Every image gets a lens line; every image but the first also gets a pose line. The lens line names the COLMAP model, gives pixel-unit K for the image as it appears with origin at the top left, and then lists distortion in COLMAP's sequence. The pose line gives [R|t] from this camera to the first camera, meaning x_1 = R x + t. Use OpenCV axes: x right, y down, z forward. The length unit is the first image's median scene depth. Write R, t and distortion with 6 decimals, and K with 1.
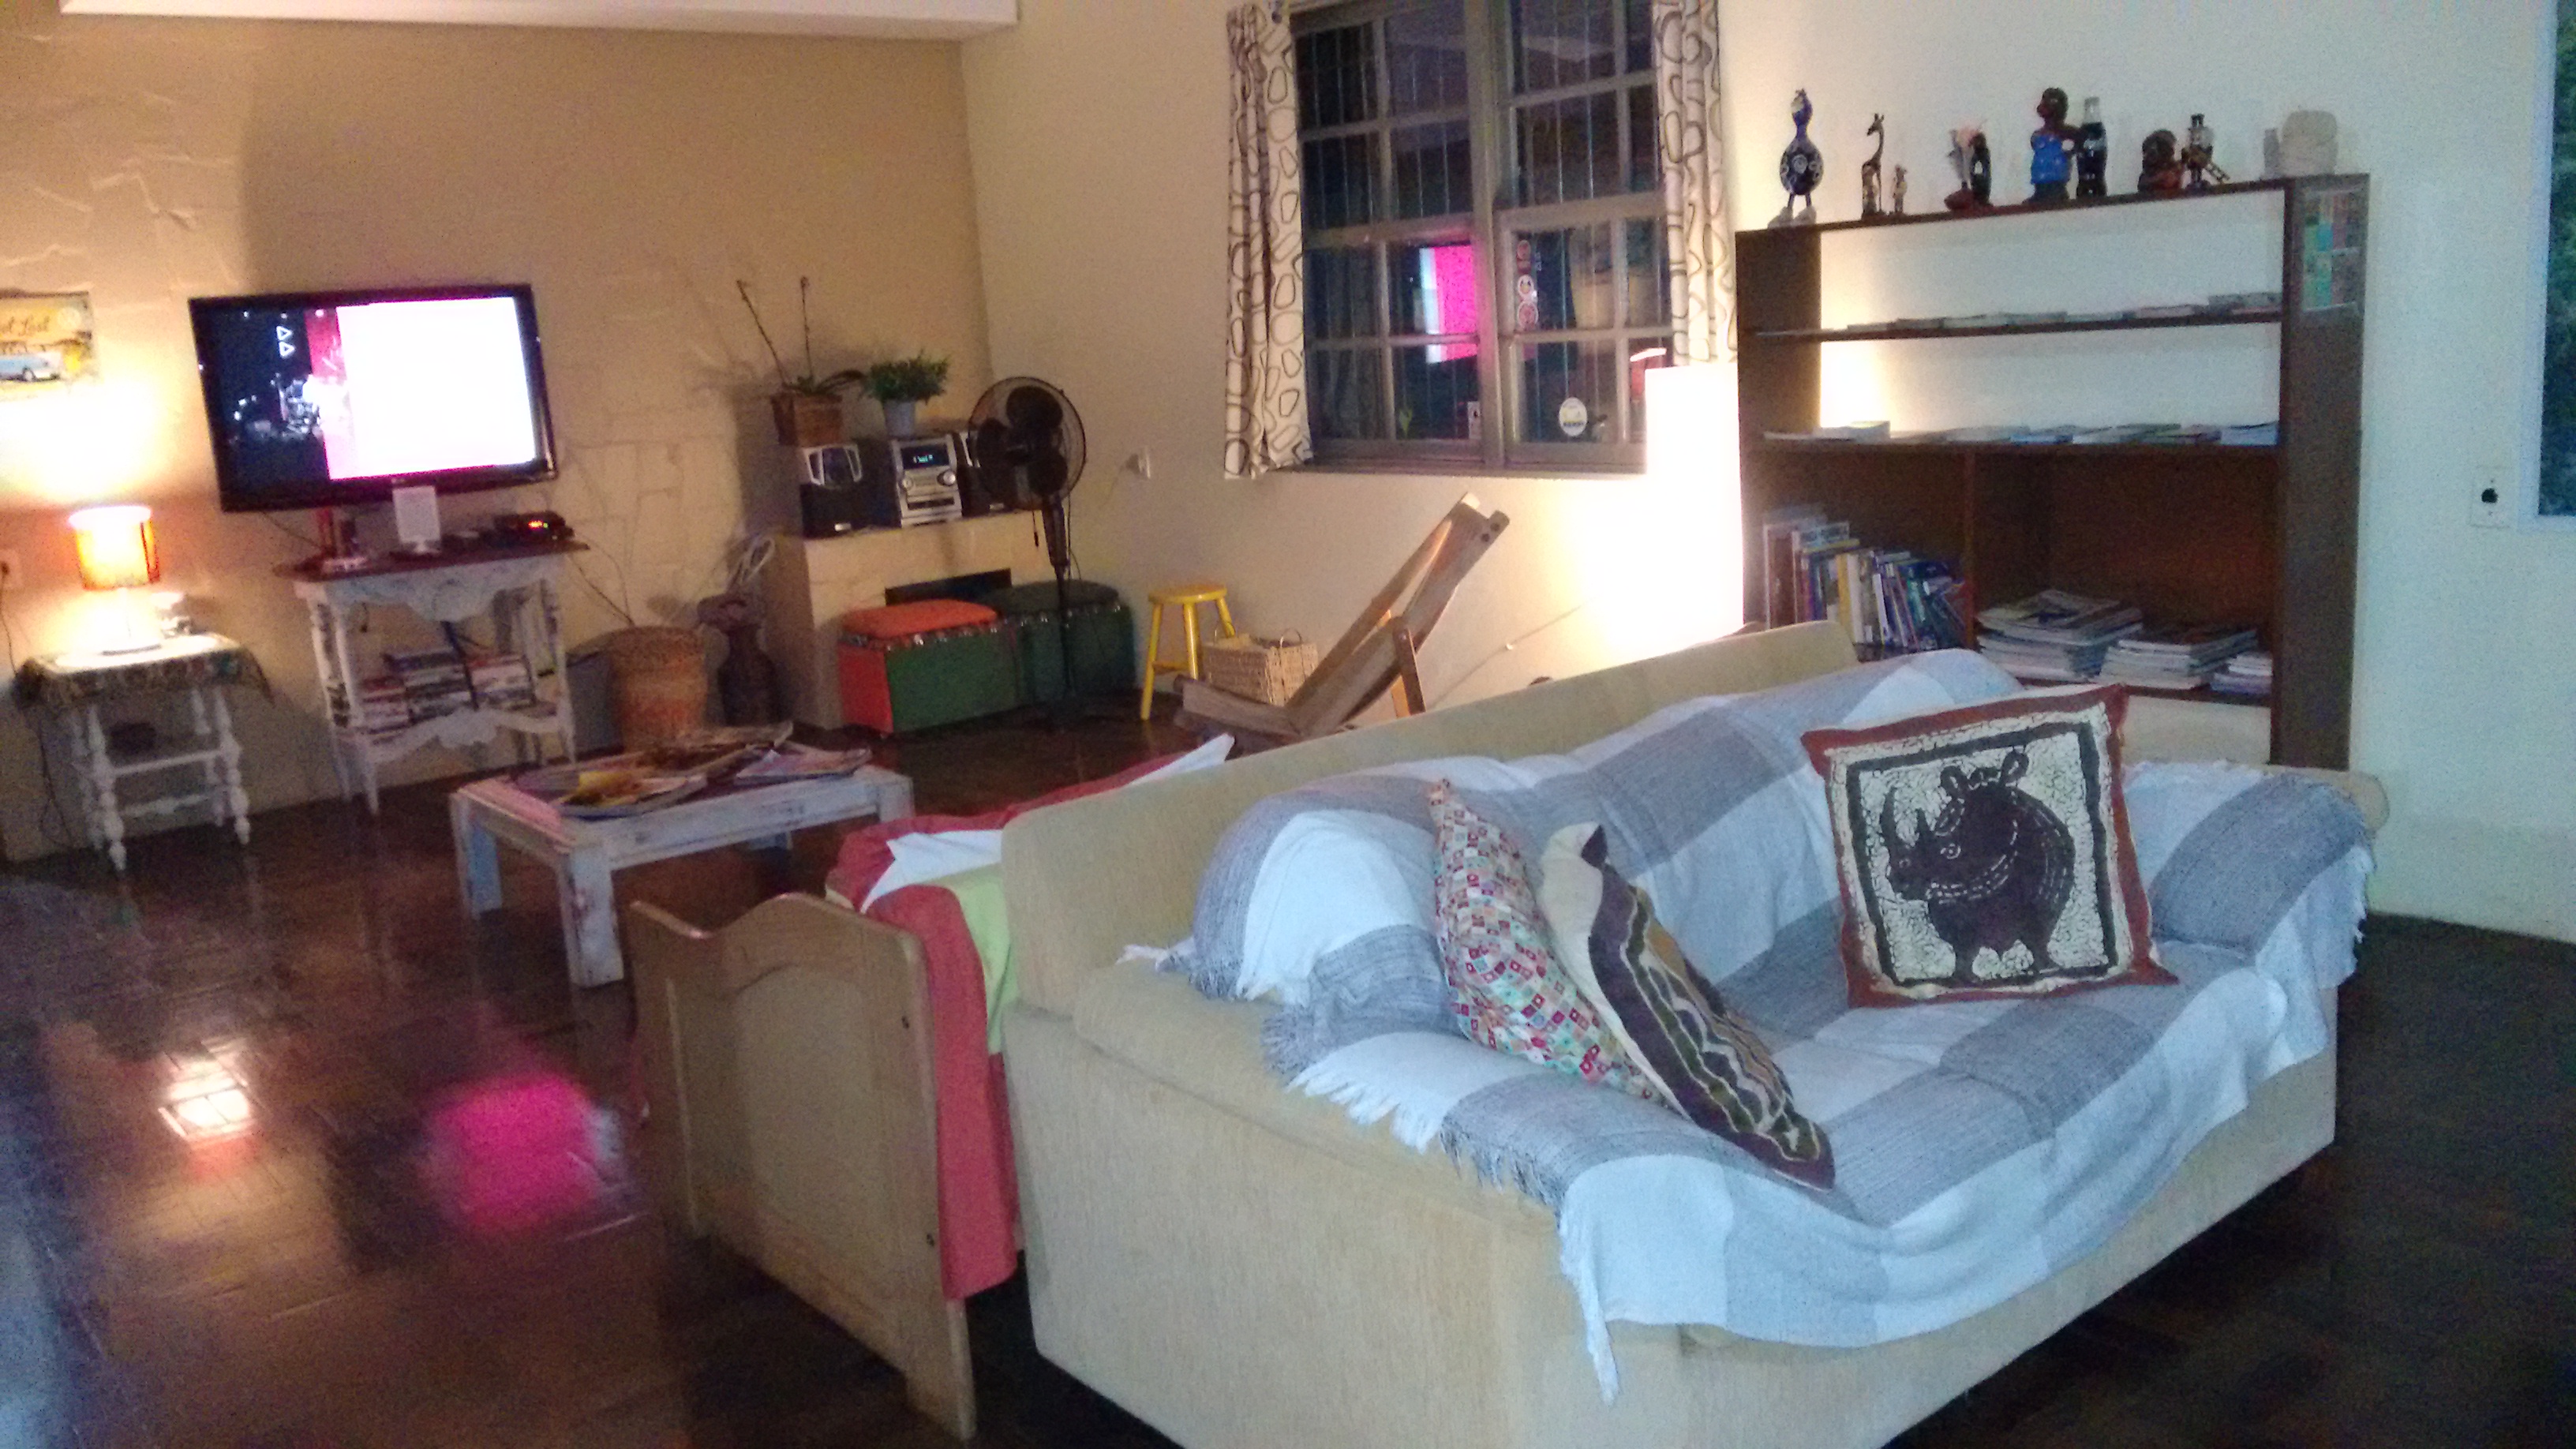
lens RADIAL K [[2048.4, 0, 1291.6], [0, 2048.4, 730.7], [0, 0, 1]] dist [0.074101, -0.065806]
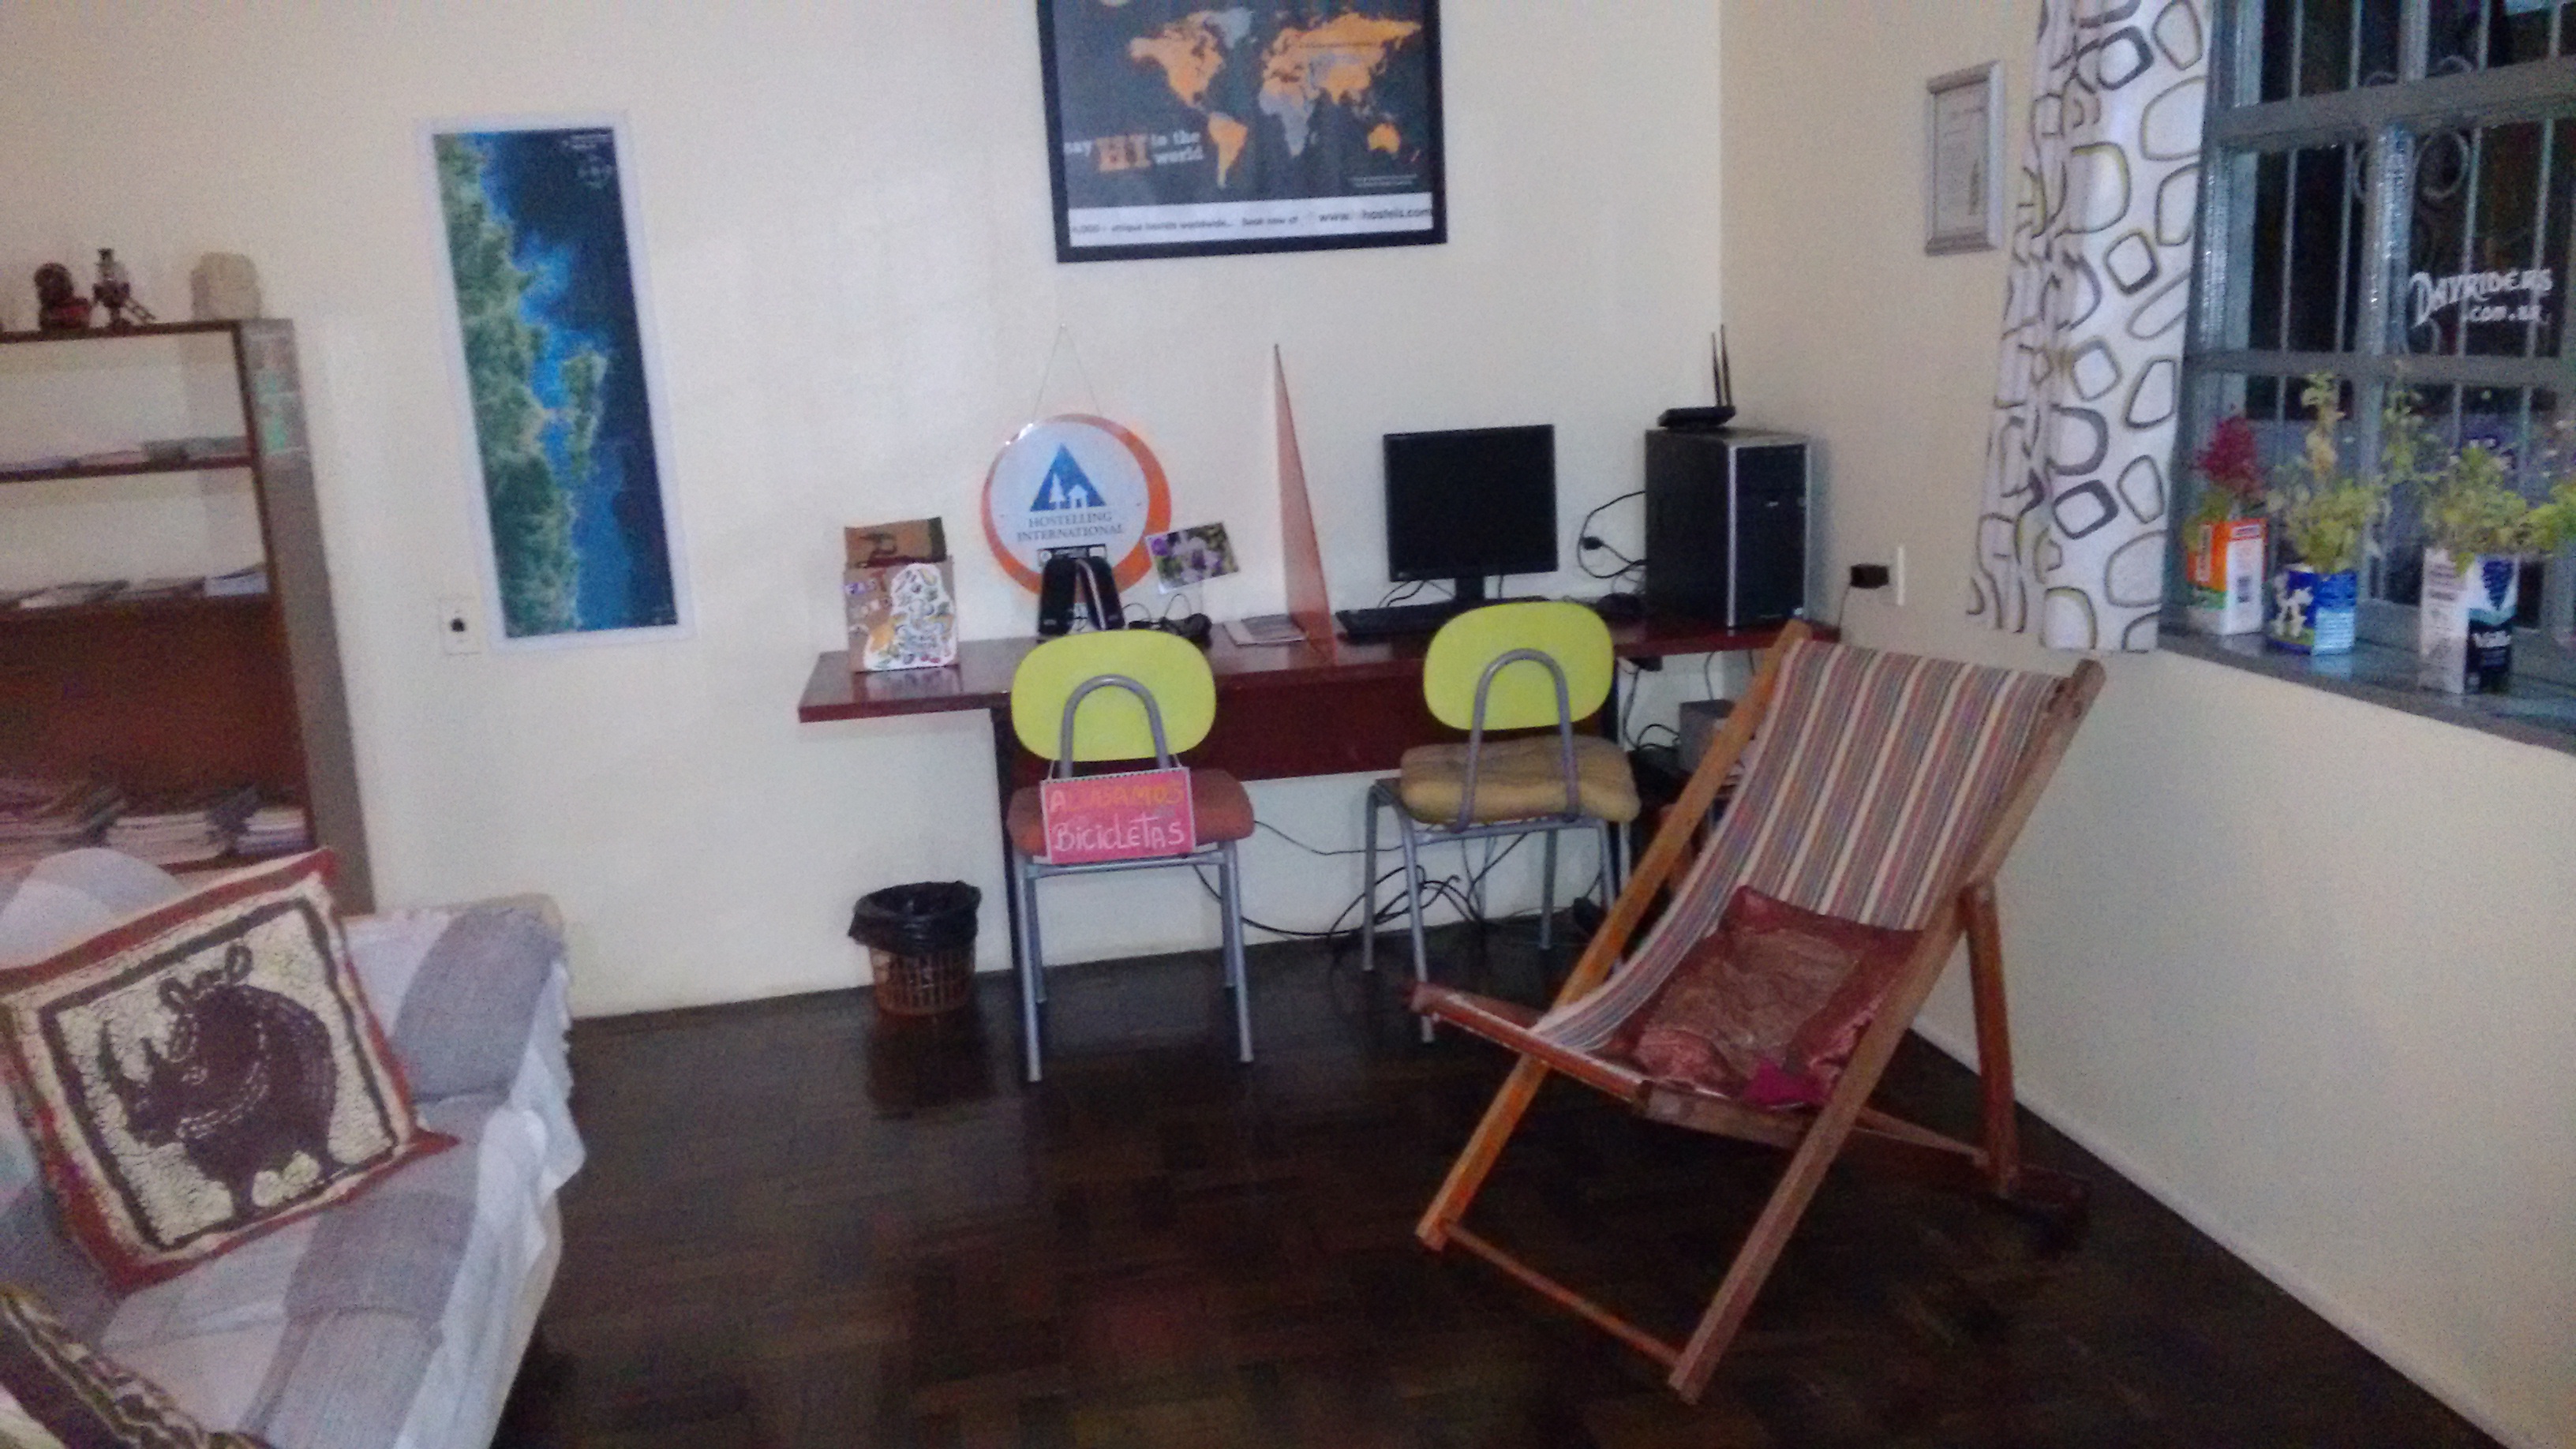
lens RADIAL K [[2048.4, 0, 1288.5], [0, 2048.4, 714.8], [0, 0, 1]] dist [0.074101, -0.065806]
pose [[0.501199, -0.127450, 0.855895, -0.173147], [0.194211, 0.980429, 0.032268, -0.028064], [-0.843257, 0.150051, 0.516142, 0.148428]]
